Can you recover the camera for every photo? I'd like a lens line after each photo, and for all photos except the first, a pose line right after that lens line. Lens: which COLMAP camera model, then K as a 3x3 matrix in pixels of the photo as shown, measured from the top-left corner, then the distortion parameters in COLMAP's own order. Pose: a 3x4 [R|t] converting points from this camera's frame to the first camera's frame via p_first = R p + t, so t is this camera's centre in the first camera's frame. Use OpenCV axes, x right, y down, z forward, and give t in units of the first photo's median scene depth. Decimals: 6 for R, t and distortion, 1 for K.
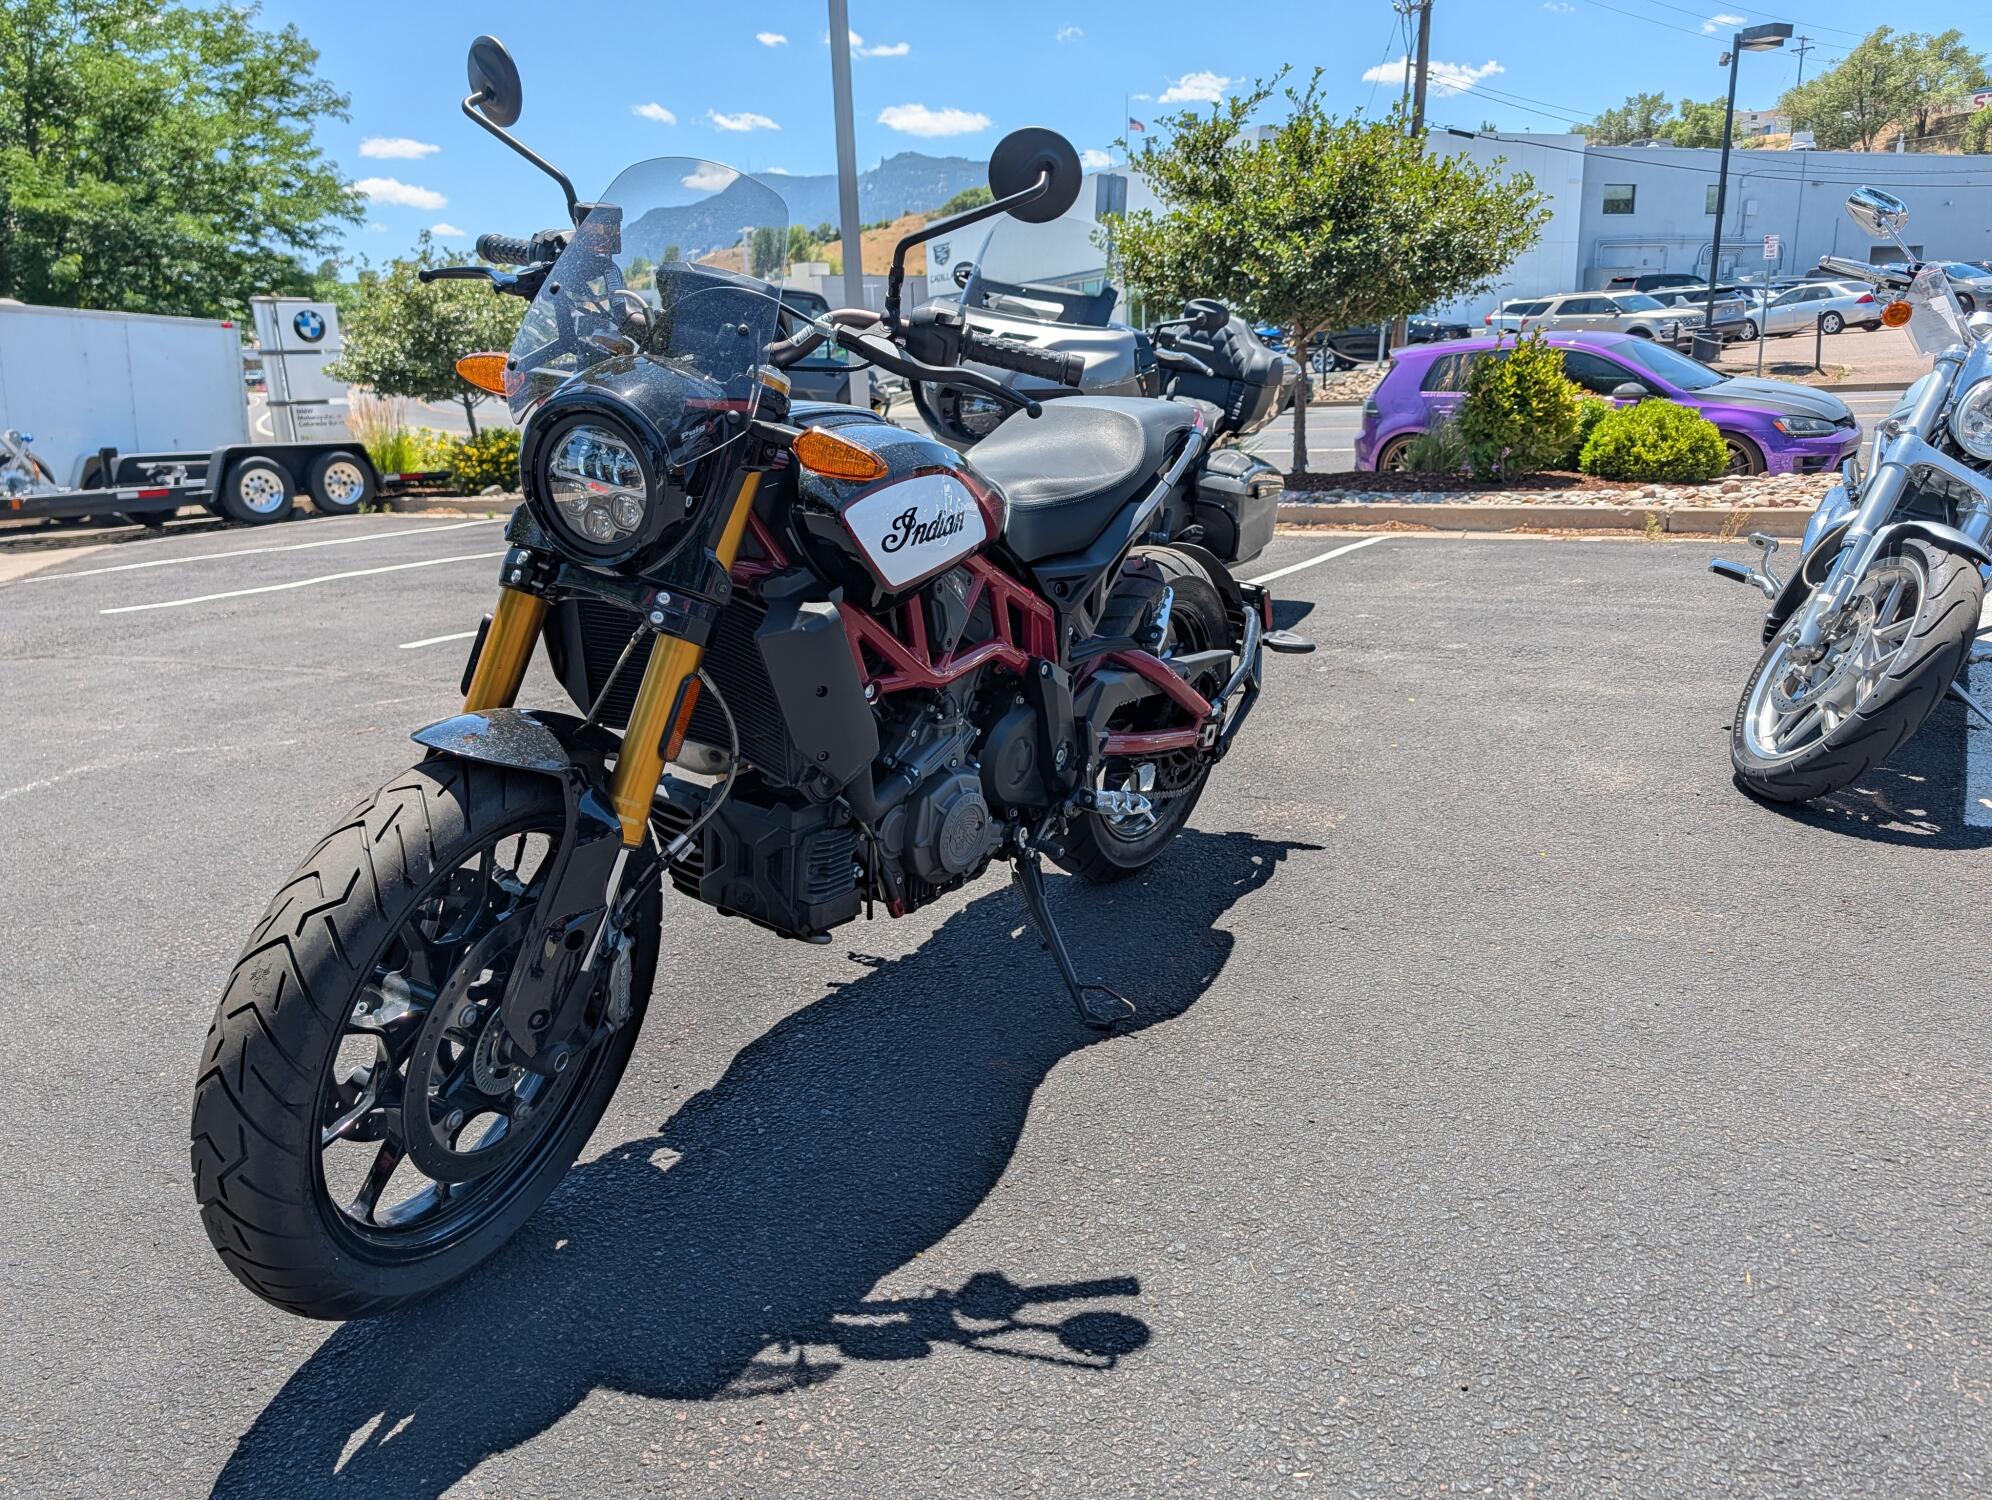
lens RADIAL K [[1394.2, 0, 1007.1], [0, 1394.2, 756.6], [0, 0, 1]] dist [0.005061, -0.002270]
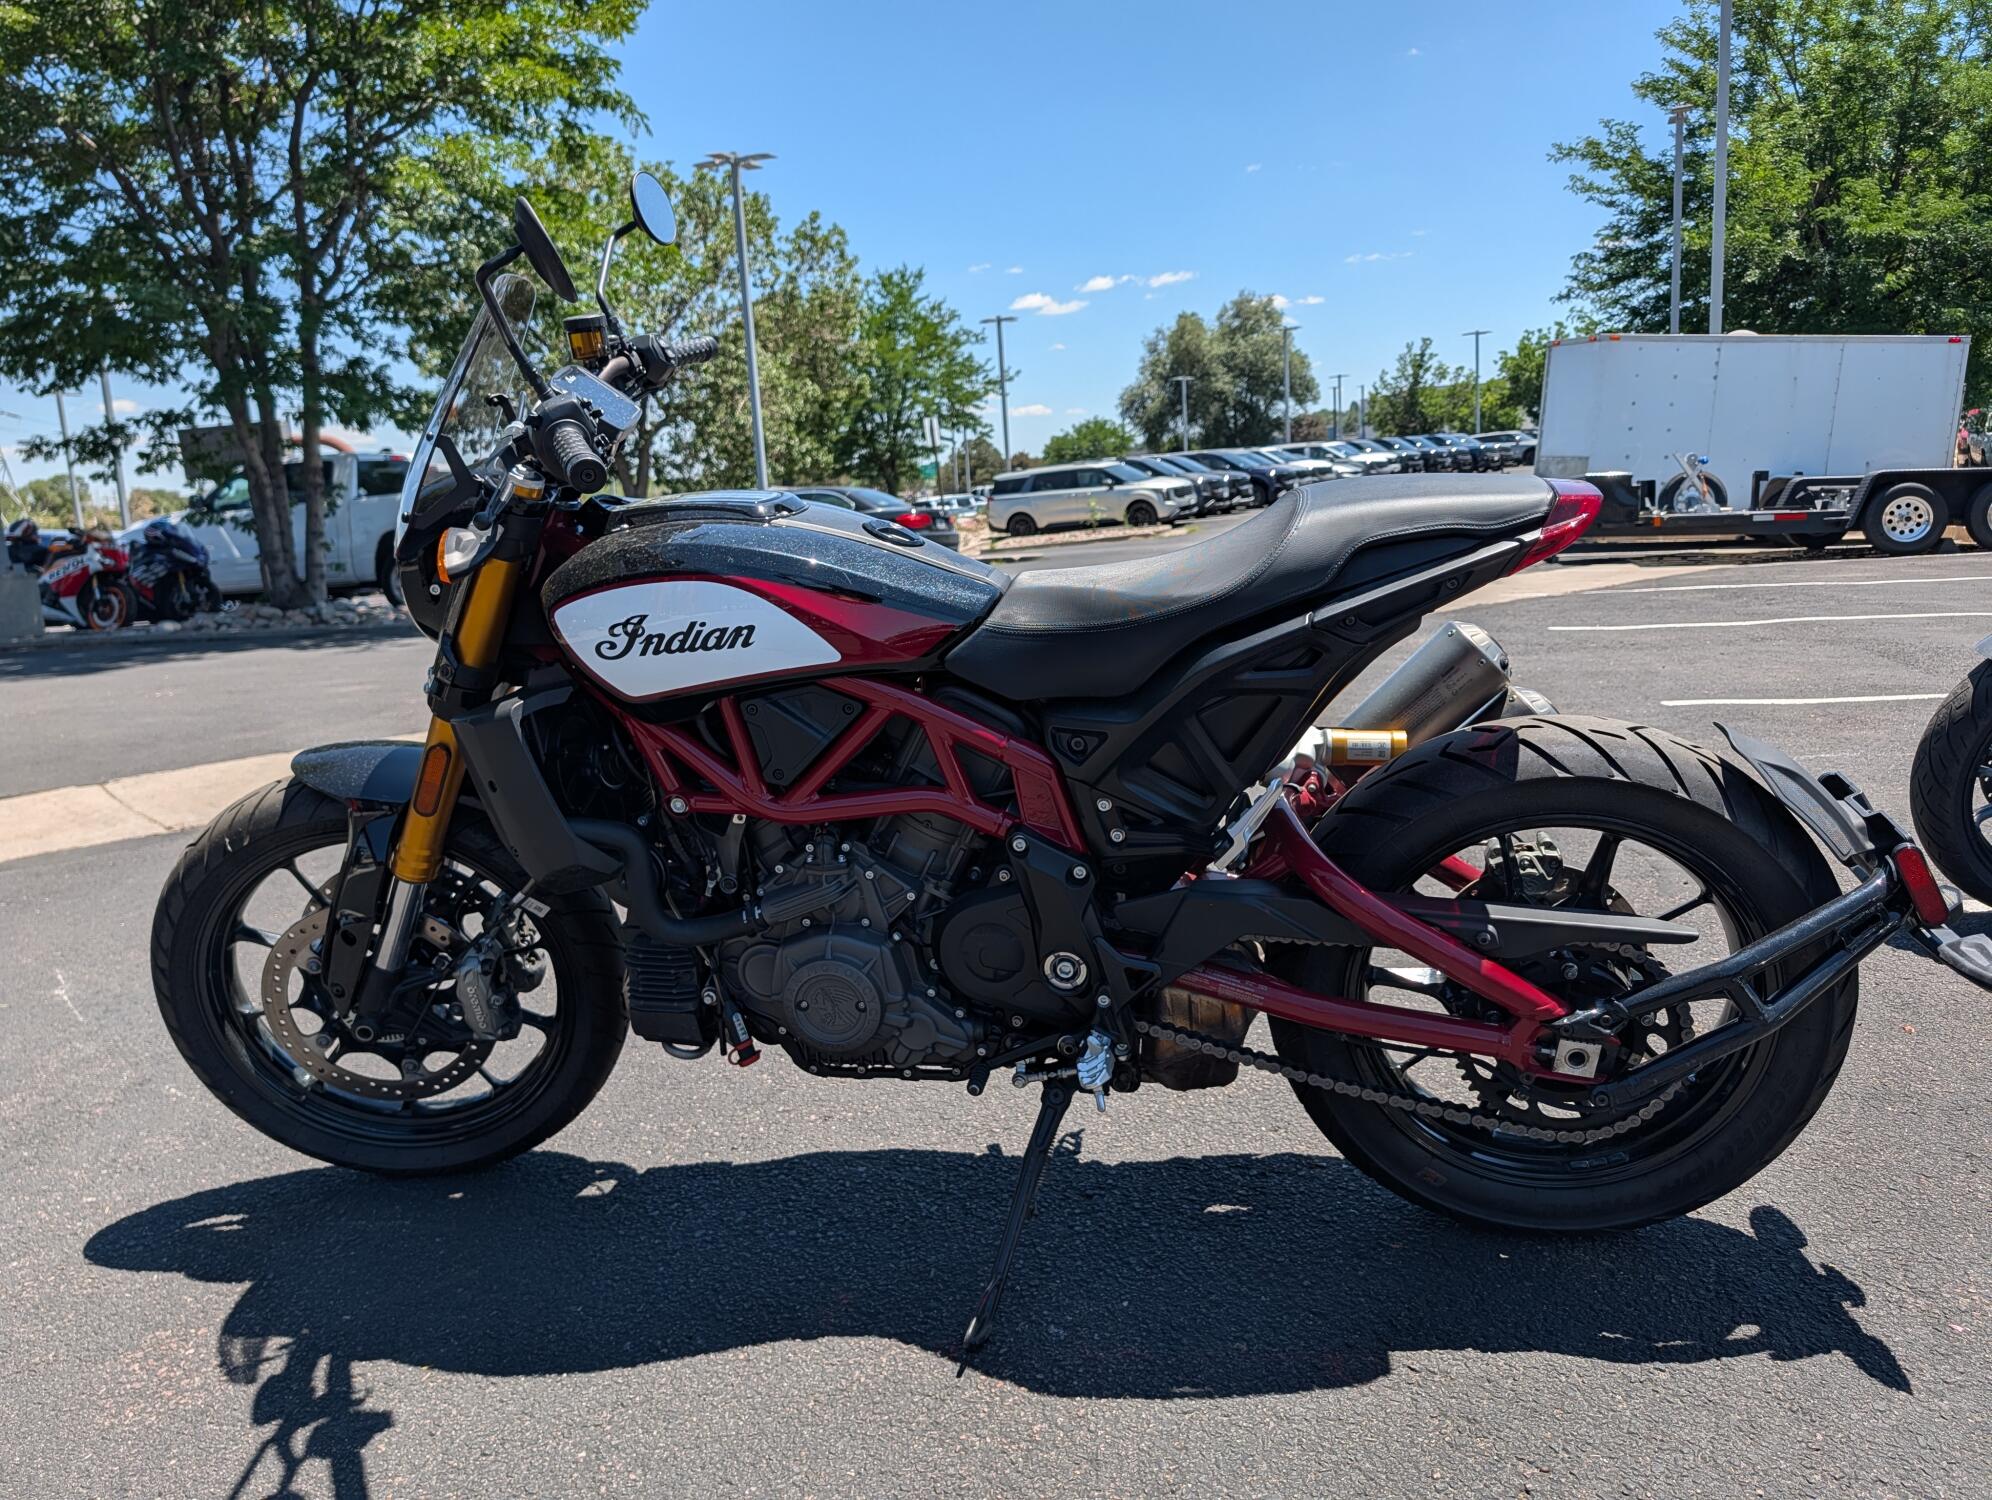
lens RADIAL K [[1415.3, 0, 996.0], [0, 1415.3, 750.0], [0, 0, 1]] dist [-0.004174, -0.005506]
pose [[0.410059, 0.190859, -0.891866, 0.386029], [-0.206585, 0.971882, 0.112999, -0.110471], [0.888355, 0.137910, 0.437958, 0.370219]]
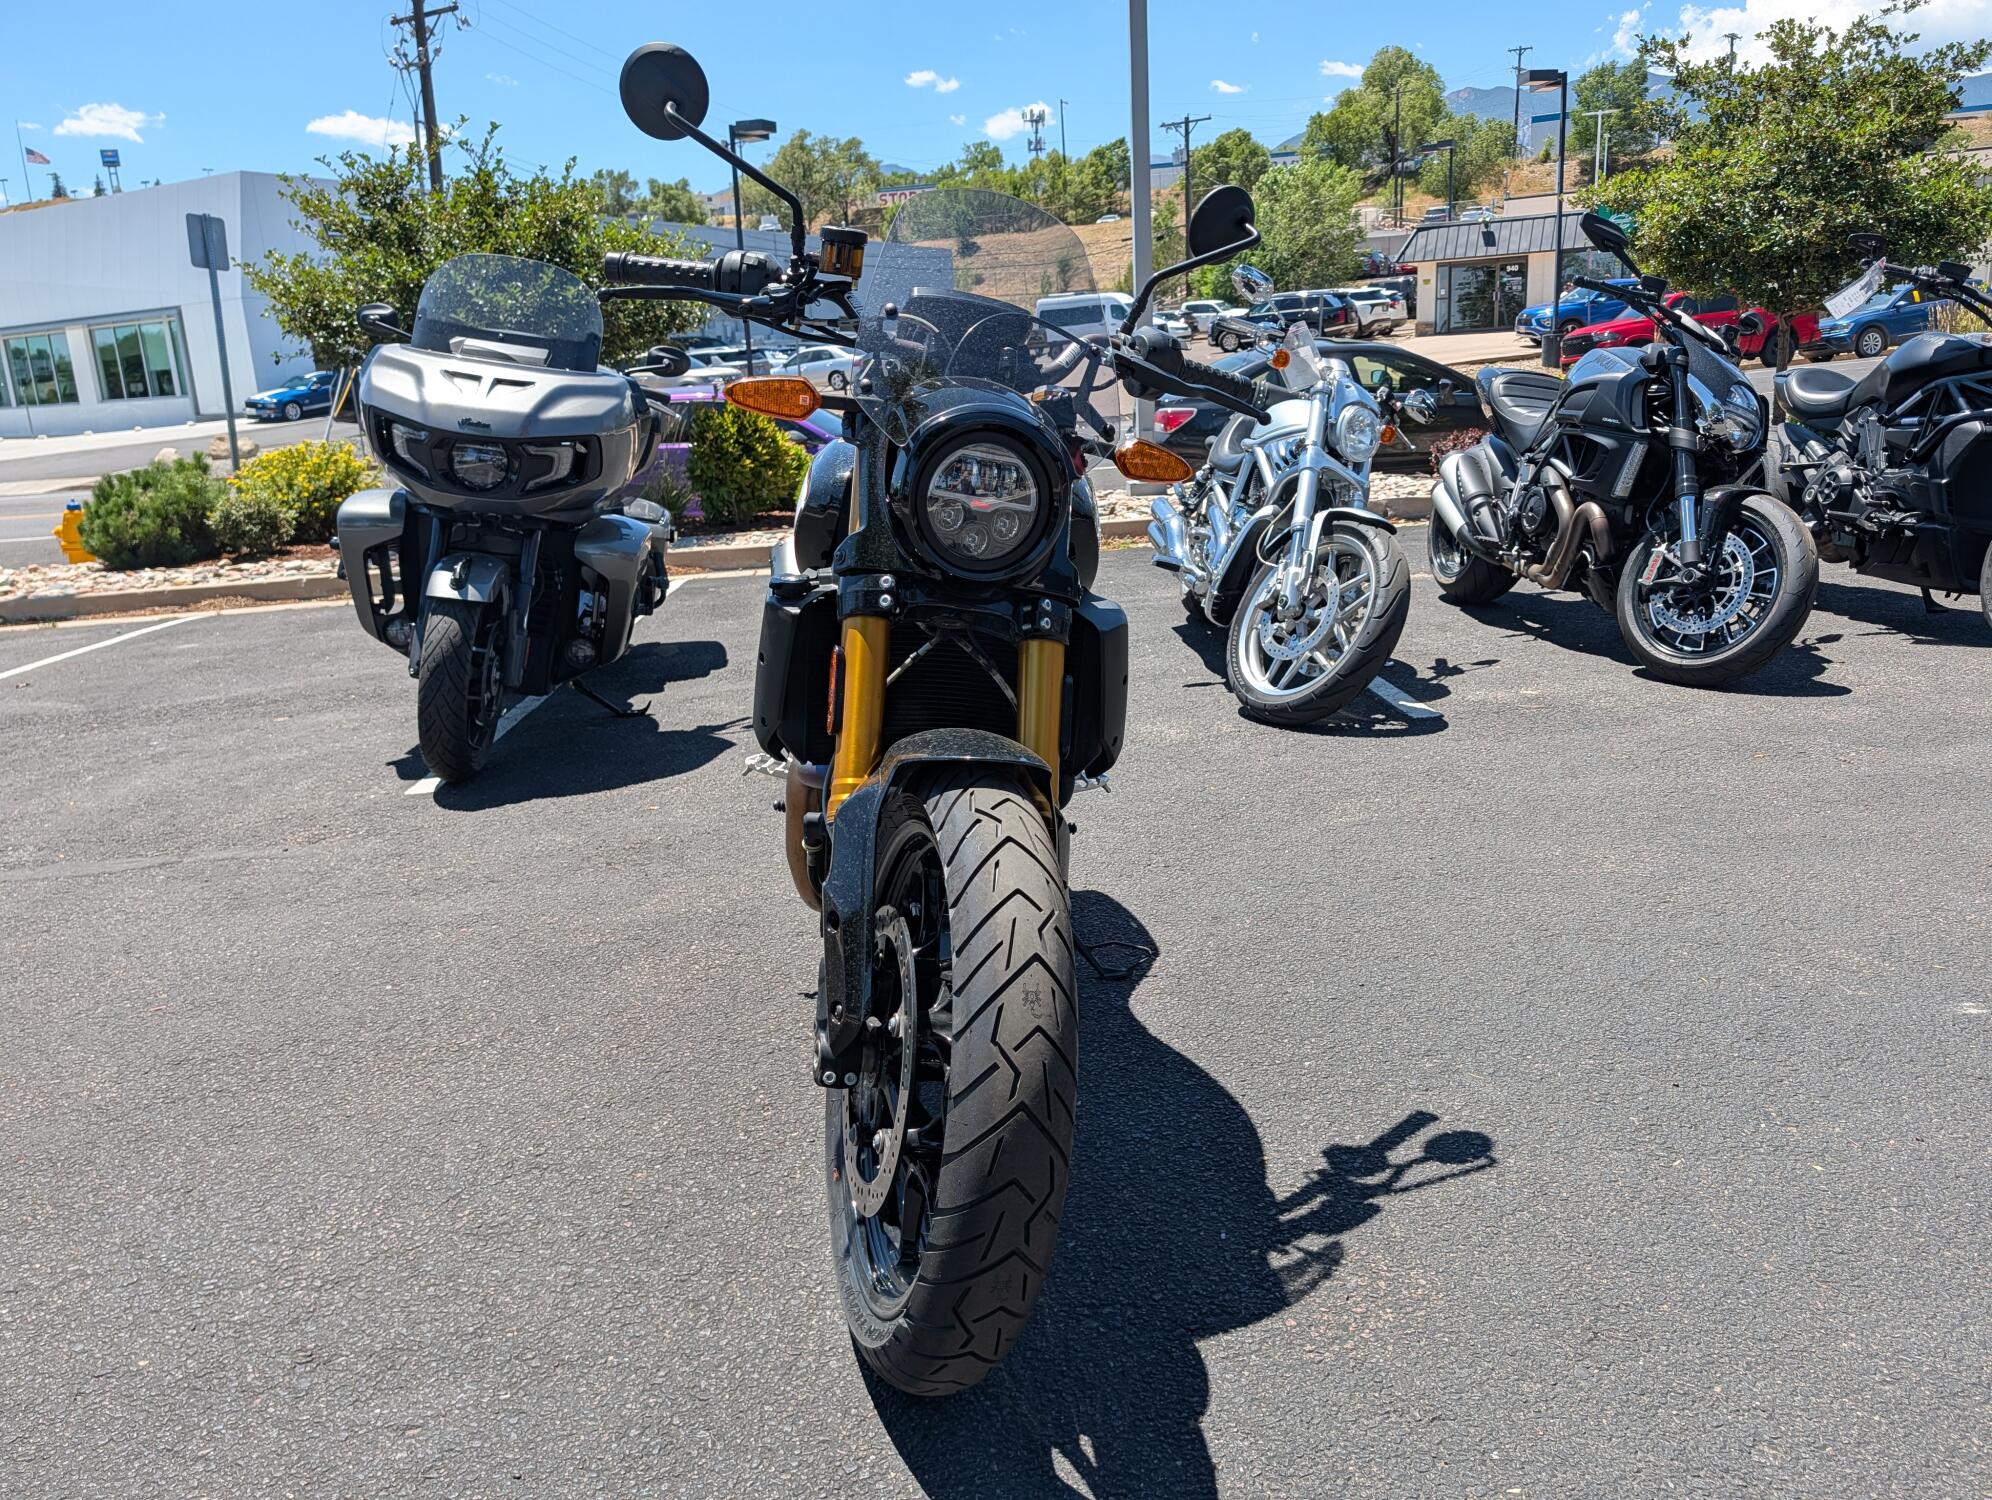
lens RADIAL K [[1415.3, 0, 996.0], [0, 1415.3, 750.0], [0, 0, 1]] dist [-0.004174, -0.005506]
pose [[0.802477, -0.154025, 0.576461, -0.365030], [0.180938, 0.983434, 0.010885, -0.009270], [-0.568588, 0.095569, 0.817052, 0.065935]]
